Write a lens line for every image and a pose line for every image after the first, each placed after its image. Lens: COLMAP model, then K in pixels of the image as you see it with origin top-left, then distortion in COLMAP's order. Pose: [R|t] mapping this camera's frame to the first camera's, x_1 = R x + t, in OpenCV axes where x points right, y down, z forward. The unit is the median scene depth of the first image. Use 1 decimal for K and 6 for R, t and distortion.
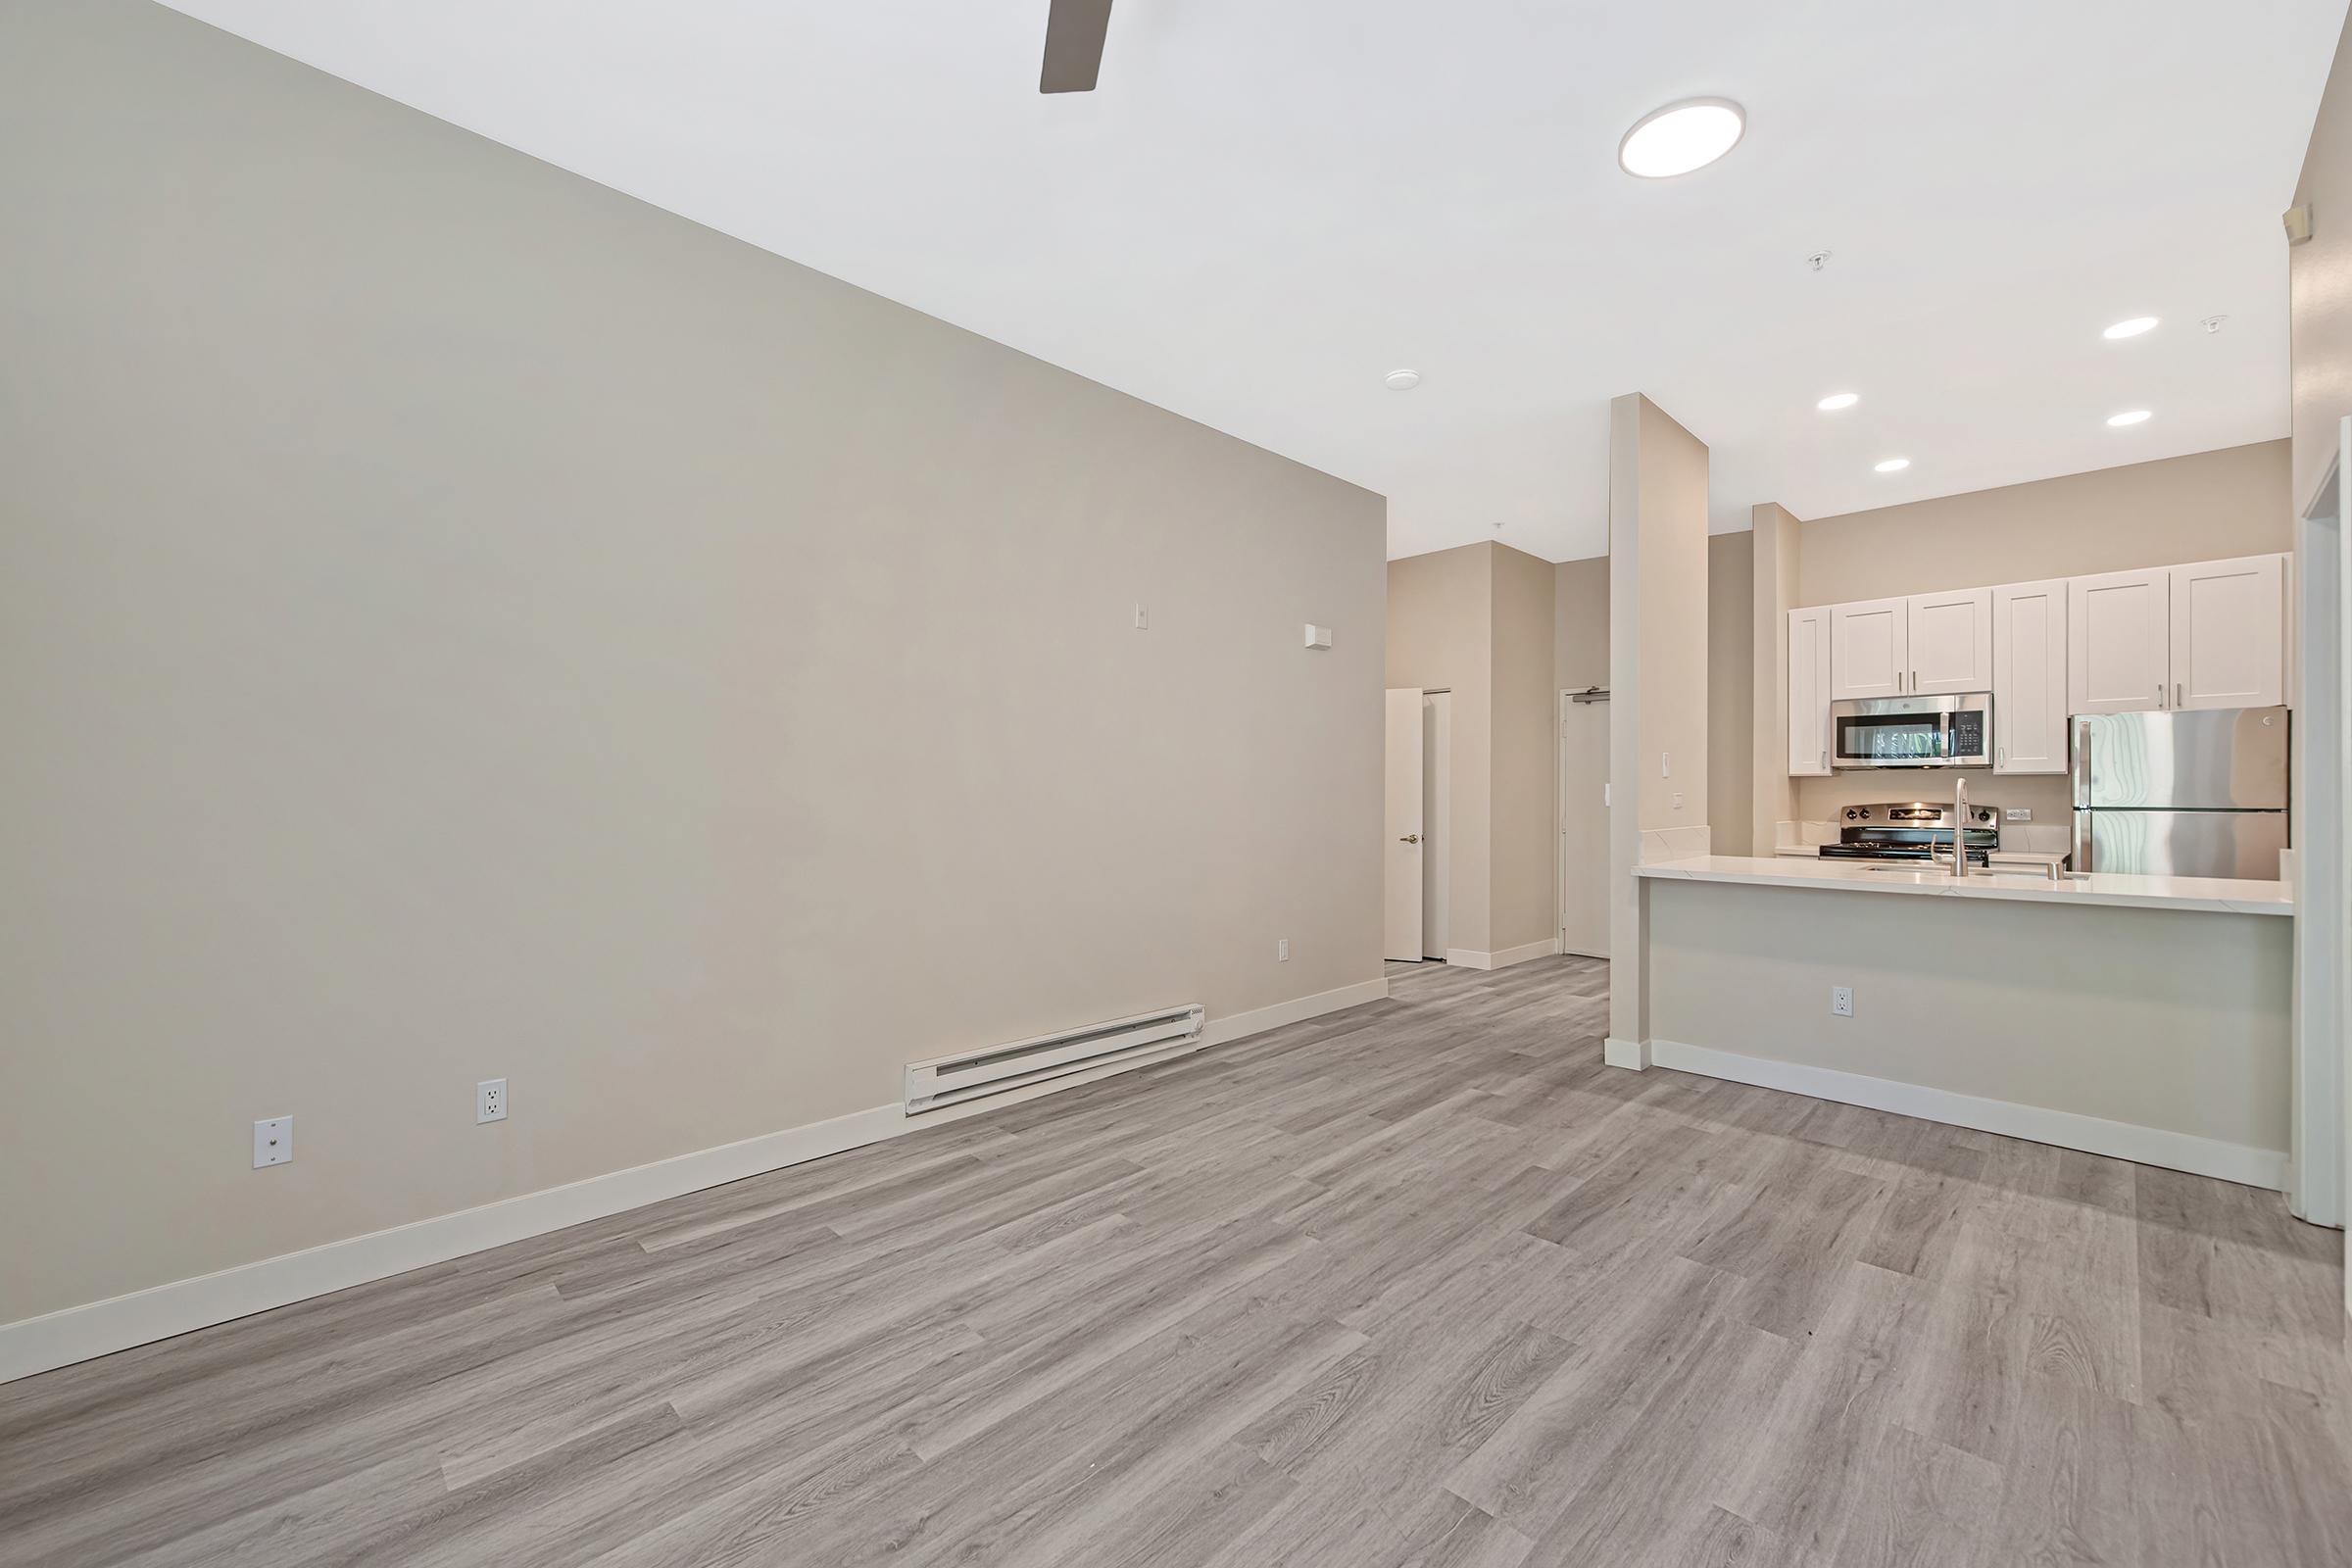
lens RADIAL K [[956.2, 0, 1206.3], [0, 956.2, 787.8], [0, 0, 1]] dist [0.006211, -0.002354]
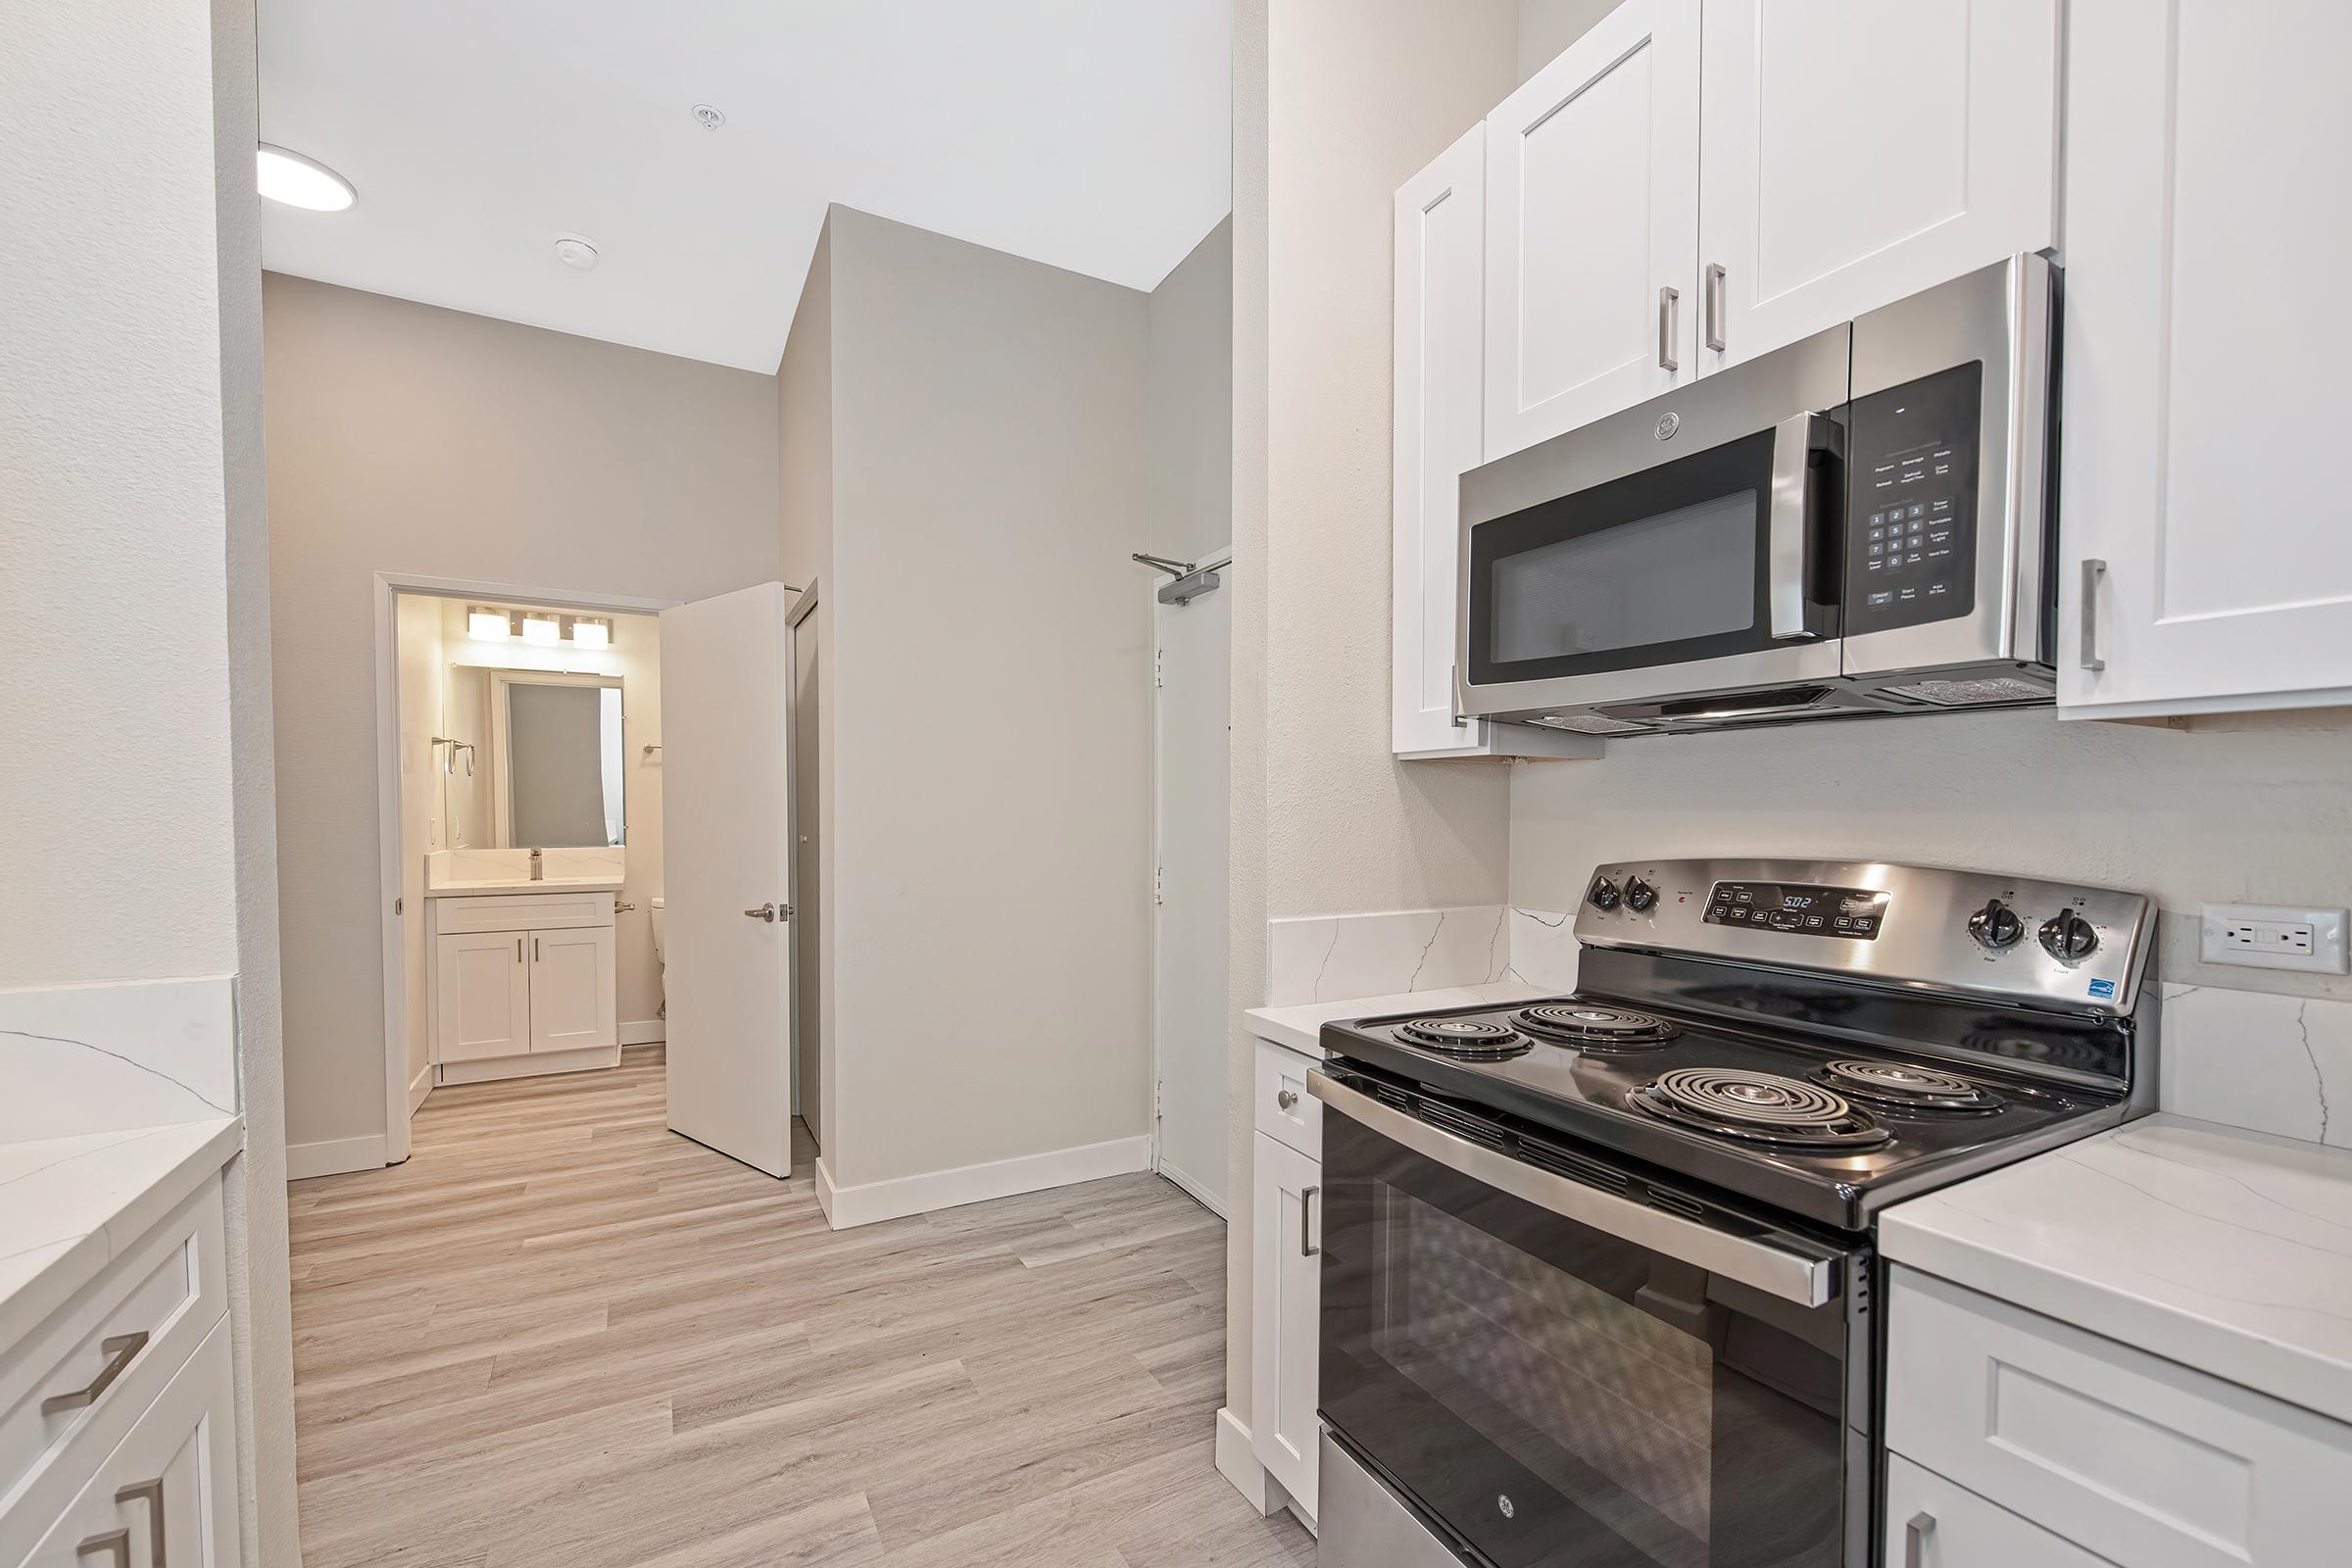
lens RADIAL K [[956.2, 0, 1194.9], [0, 956.2, 836.1], [0, 0, 1]] dist [0.006211, -0.002354]
pose [[0.957817, 0.010425, -0.287191, 1.088521], [-0.002806, 0.999633, 0.026927, 0.004518], [0.287367, -0.024985, 0.957495, 1.184115]]
